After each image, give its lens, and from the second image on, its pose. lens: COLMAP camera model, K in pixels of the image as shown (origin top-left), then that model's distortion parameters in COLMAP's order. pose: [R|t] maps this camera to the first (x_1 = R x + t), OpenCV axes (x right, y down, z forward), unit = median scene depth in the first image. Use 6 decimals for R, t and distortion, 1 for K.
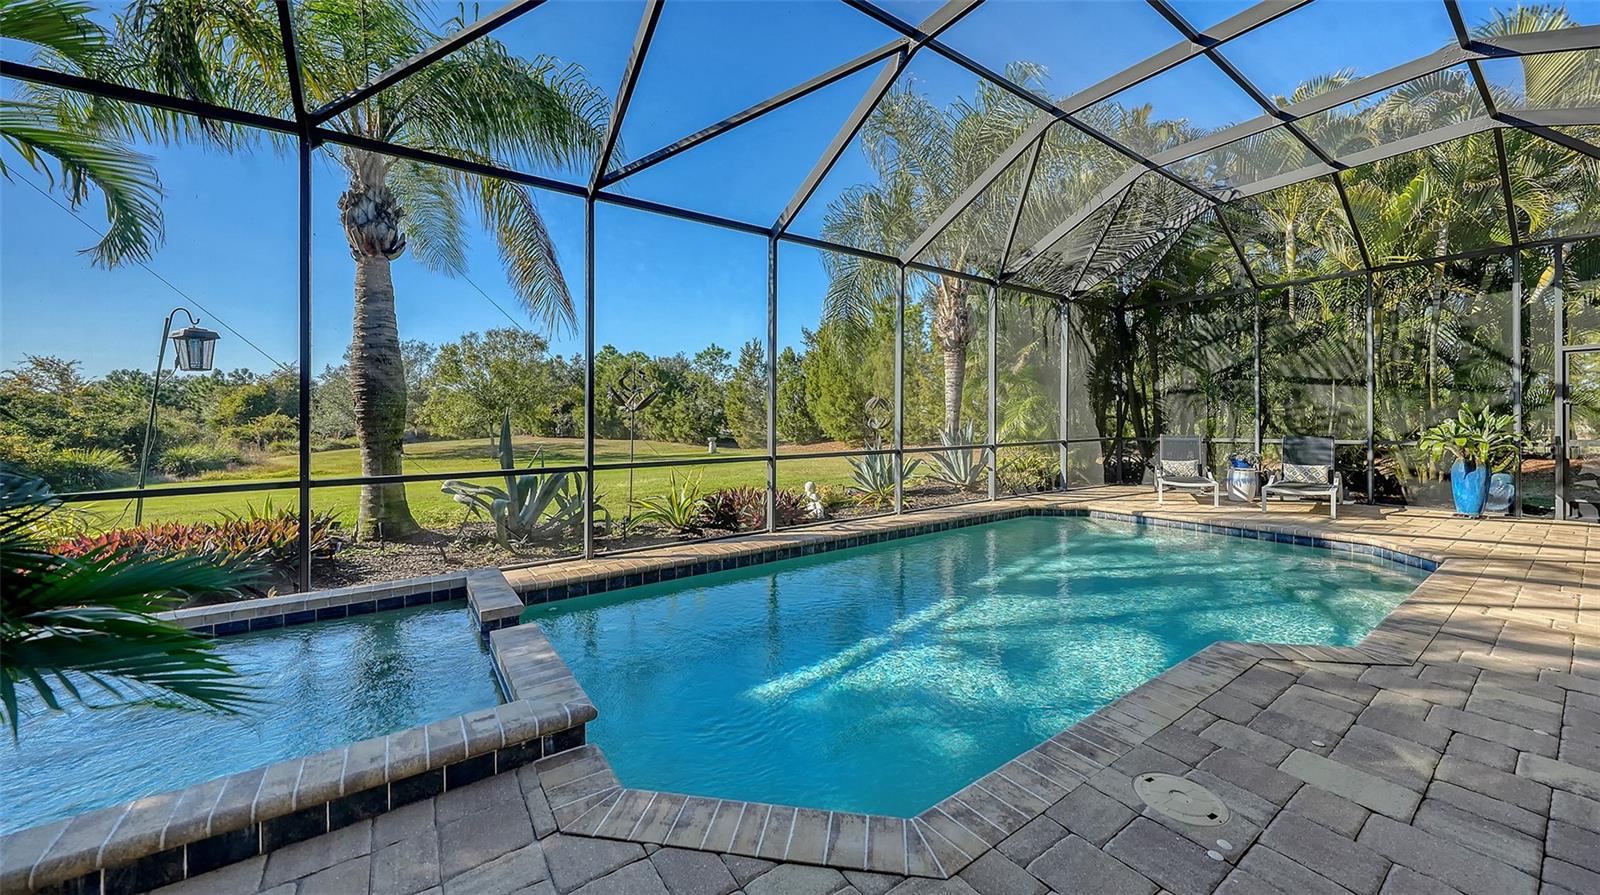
lens RADIAL K [[562.2, 0, 789.3], [0, 562.2, 438.0], [0, 0, 1]] dist [-0.002895, -0.000228]
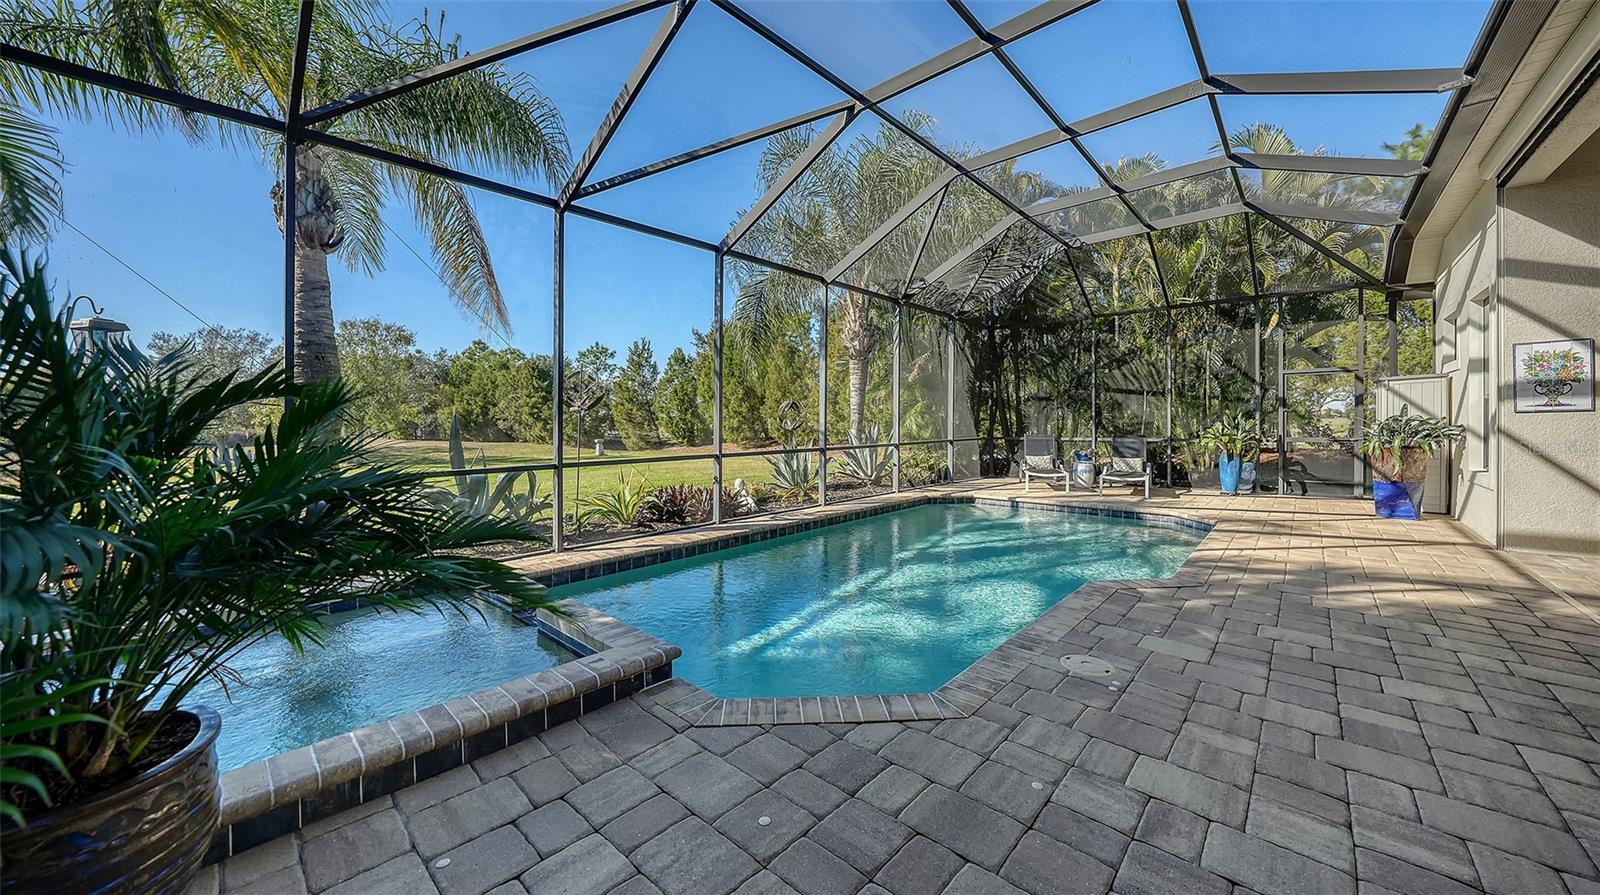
lens RADIAL K [[560.6, 0, 792.5], [0, 560.6, 445.8], [0, 0, 1]] dist [-0.021550, 0.000171]
pose [[0.976501, -0.005929, 0.215429, -0.104164], [0.003587, 0.999930, 0.011261, 0.003949], [-0.215481, -0.010224, 0.976454, -0.077464]]
